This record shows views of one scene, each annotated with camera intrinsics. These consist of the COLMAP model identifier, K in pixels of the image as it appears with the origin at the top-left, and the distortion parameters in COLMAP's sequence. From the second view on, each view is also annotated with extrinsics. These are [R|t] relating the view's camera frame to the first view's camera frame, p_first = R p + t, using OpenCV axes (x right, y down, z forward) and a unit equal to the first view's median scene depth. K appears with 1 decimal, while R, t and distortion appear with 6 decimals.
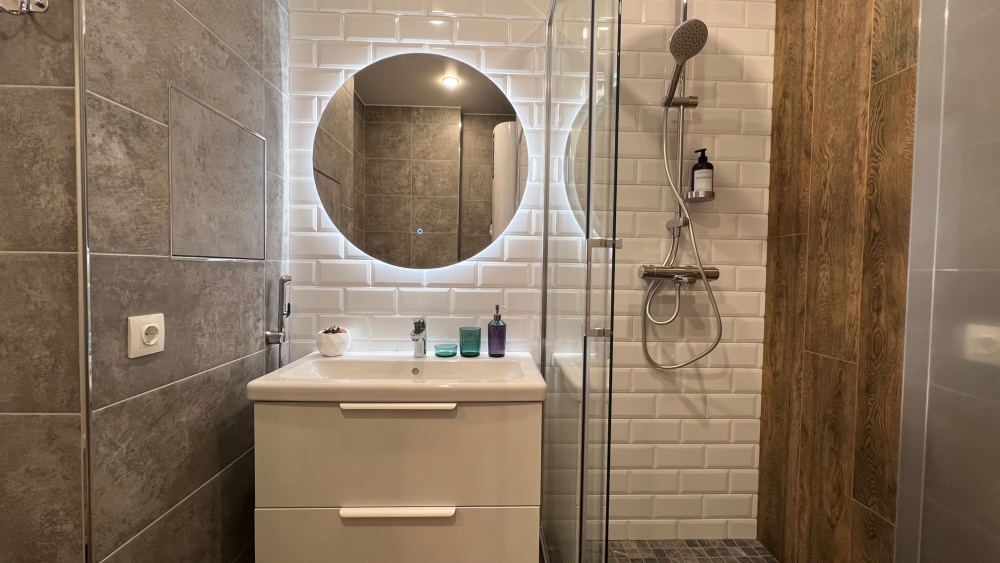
lens RADIAL K [[400.9, 0, 502.3], [0, 400.9, 282.3], [0, 0, 1]] dist [-0.001836, 0.000178]
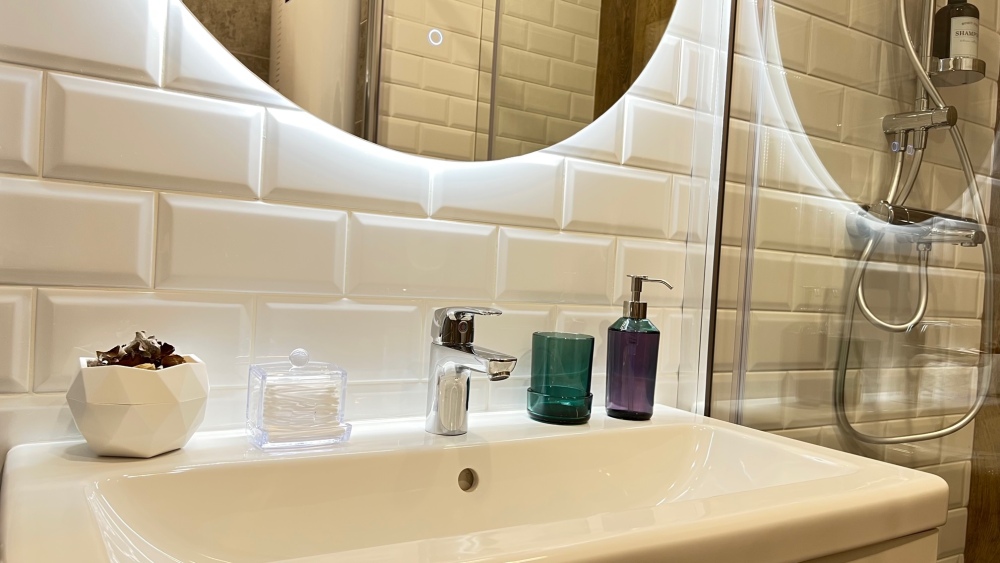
lens RADIAL K [[755.0, 0, 500.0], [0, 755.0, 281.5], [0, 0, 1]] dist [0.096471, -0.119513]
pose [[0.866326, 0.029331, 0.498616, -0.609914], [-0.013746, 0.999296, -0.034900, 0.114925], [-0.499289, 0.023380, 0.866120, 0.604352]]
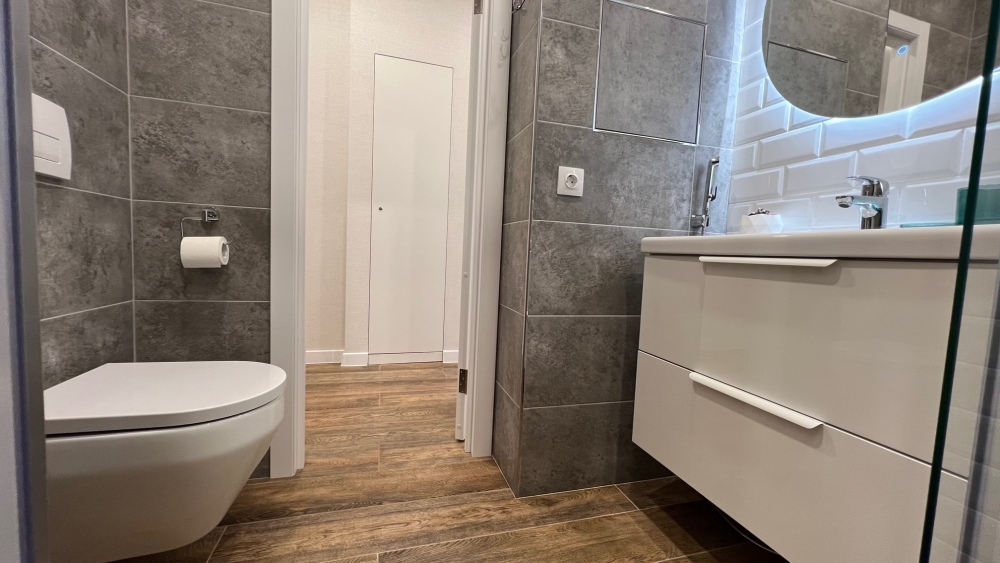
lens RADIAL K [[400.9, 0, 502.3], [0, 400.9, 282.3], [0, 0, 1]] dist [-0.001836, 0.000178]
pose [[0.255471, 0.067314, -0.964471, 0.365353], [-0.072150, 0.996119, 0.050412, 0.341657], [0.964121, 0.056708, 0.259336, 0.318737]]
